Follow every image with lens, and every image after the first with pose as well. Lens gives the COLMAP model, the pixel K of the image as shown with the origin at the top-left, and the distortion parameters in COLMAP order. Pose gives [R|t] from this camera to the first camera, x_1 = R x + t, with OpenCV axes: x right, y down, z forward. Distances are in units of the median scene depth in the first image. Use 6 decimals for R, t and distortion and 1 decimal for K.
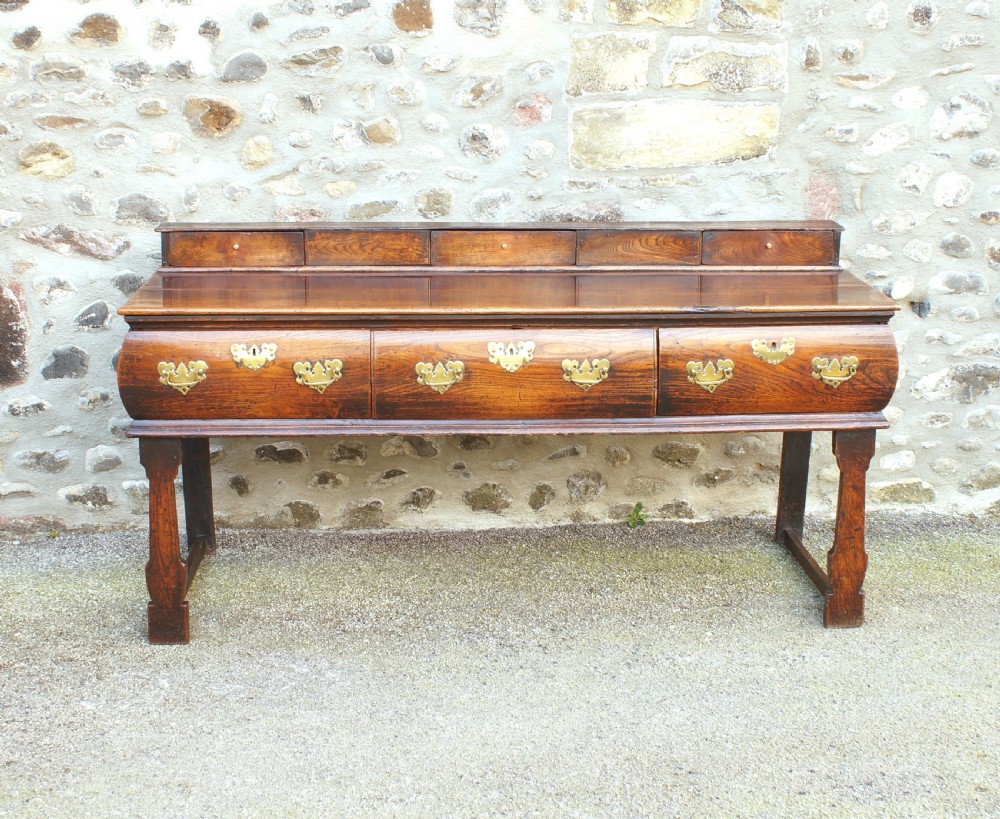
lens RADIAL K [[1610.3, 0, 471.1], [0, 1610.3, 397.9], [0, 0, 1]] dist [-0.027883, 0.000000]
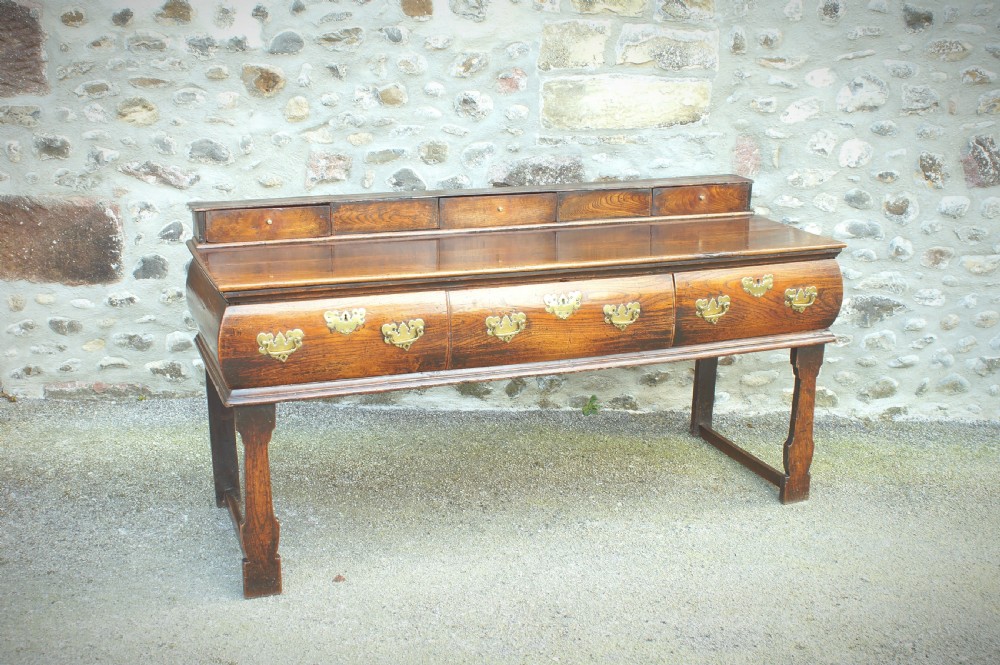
lens RADIAL K [[1244.4, 0, 494.3], [0, 1244.4, 344.9], [0, 0, 1]] dist [-0.042195, 0.000000]
pose [[0.941161, -0.079970, 0.328360, -0.311109], [0.072730, 0.996762, 0.034295, -0.031233], [-0.330039, -0.008396, 0.943930, 0.177070]]
